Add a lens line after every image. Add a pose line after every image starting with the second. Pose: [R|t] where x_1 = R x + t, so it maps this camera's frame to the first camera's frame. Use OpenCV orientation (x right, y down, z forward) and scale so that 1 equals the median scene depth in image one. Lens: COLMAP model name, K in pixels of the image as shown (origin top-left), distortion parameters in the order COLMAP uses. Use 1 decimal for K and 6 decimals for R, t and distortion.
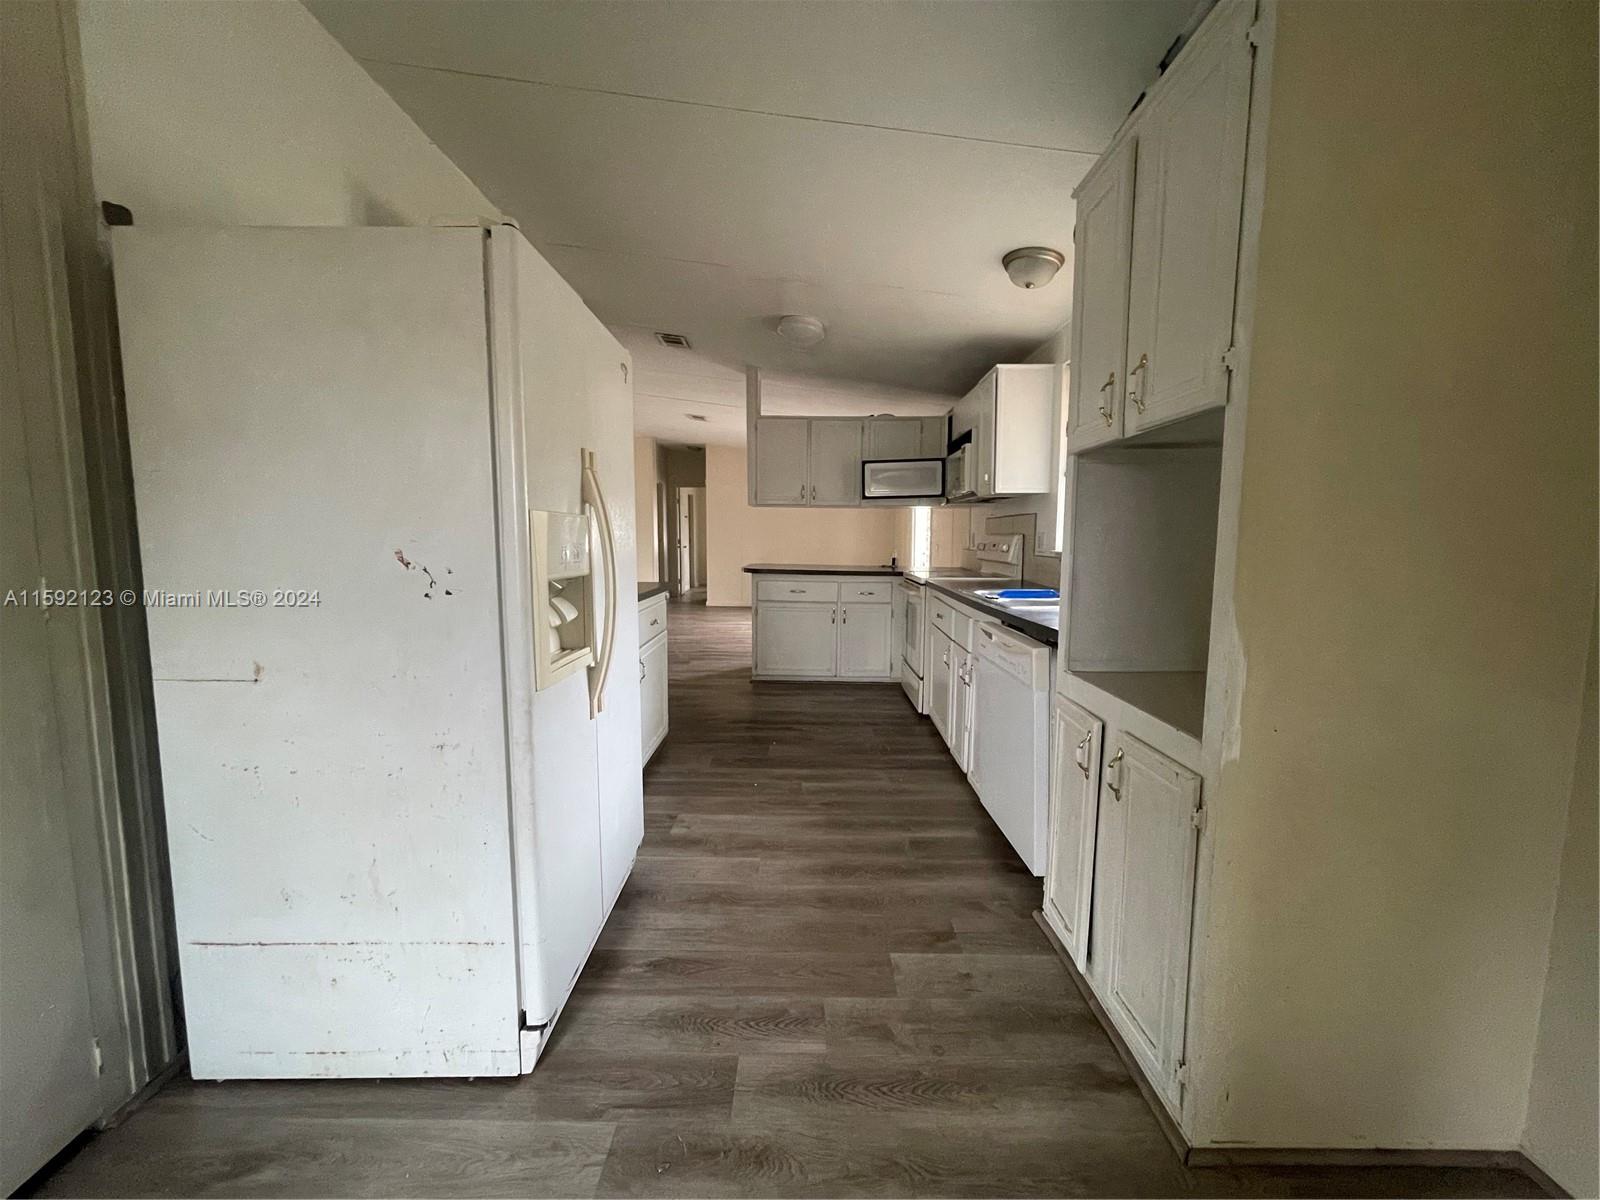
lens RADIAL K [[647.9, 0, 801.6], [0, 647.9, 600.7], [0, 0, 1]] dist [0.001244, 0.000516]
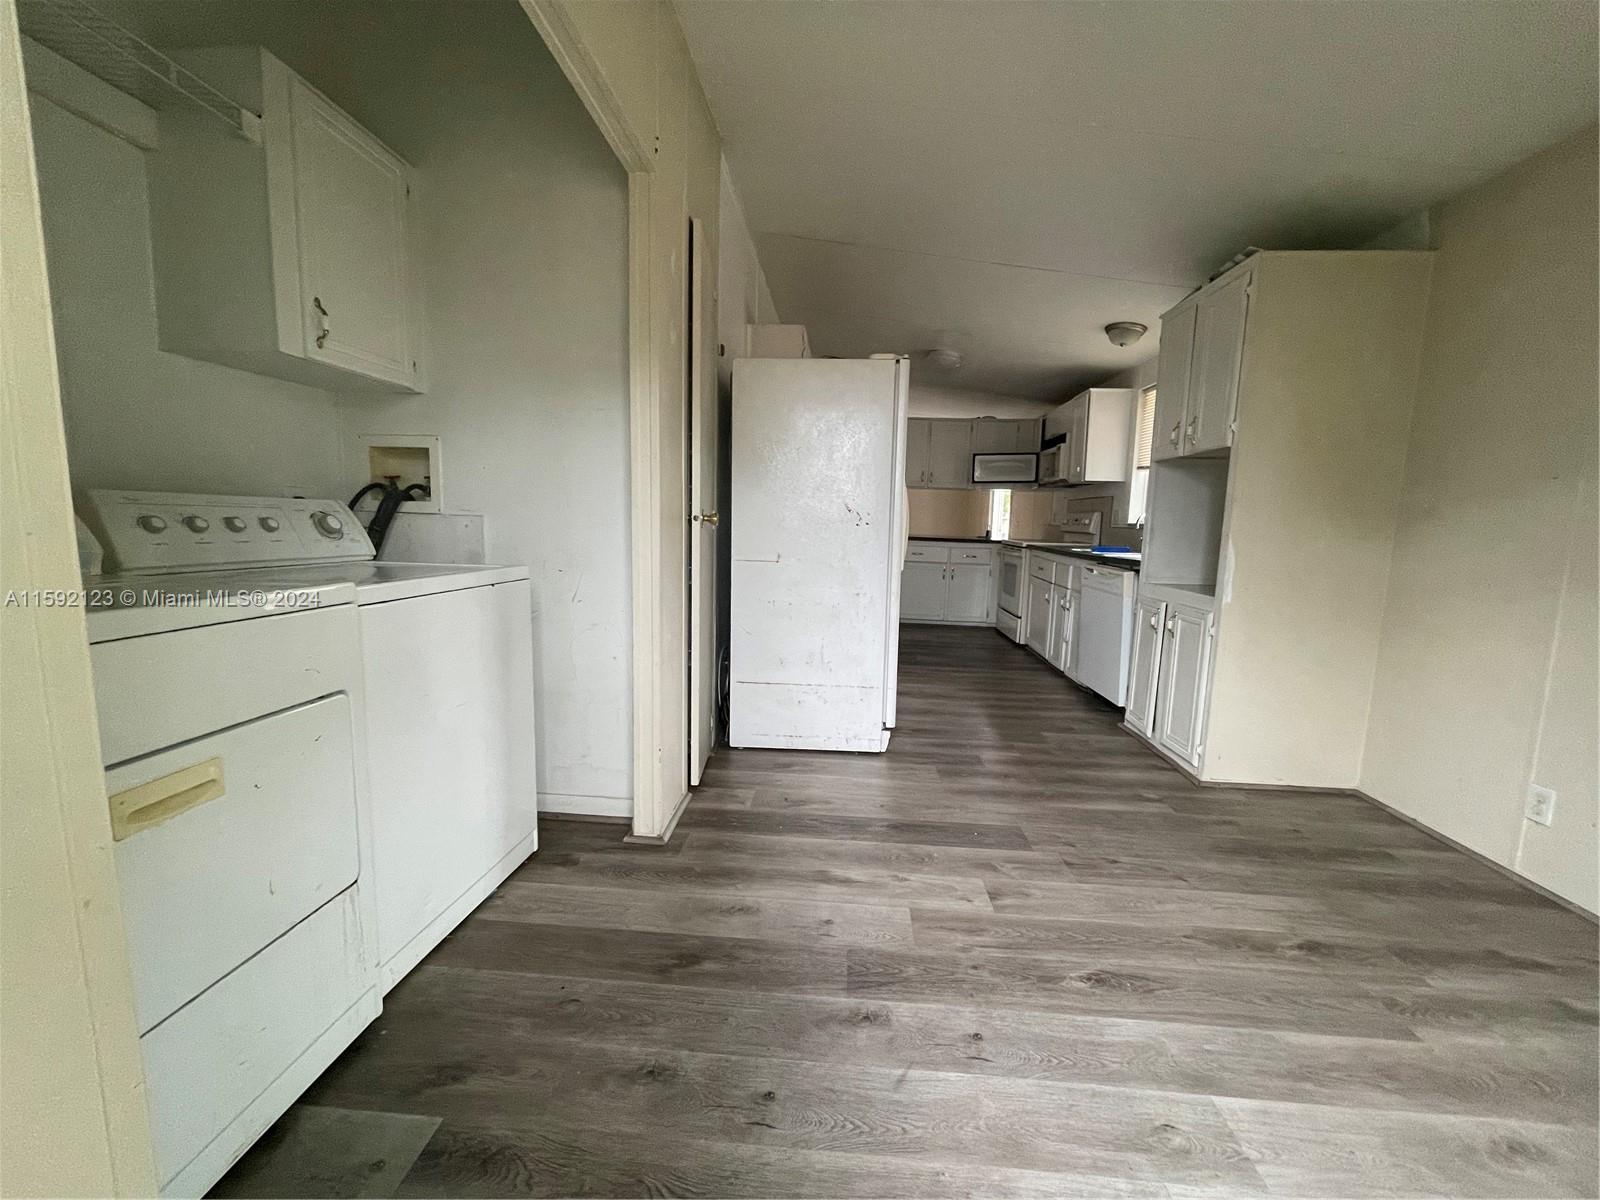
lens RADIAL K [[643.1, 0, 802.7], [0, 643.1, 593.1], [0, 0, 1]] dist [-0.001565, -0.000029]
pose [[0.997653, 0.028446, -0.062290, -0.213623], [-0.027288, 0.999440, 0.019359, 0.065018], [0.062806, -0.017614, 0.997870, -0.419408]]
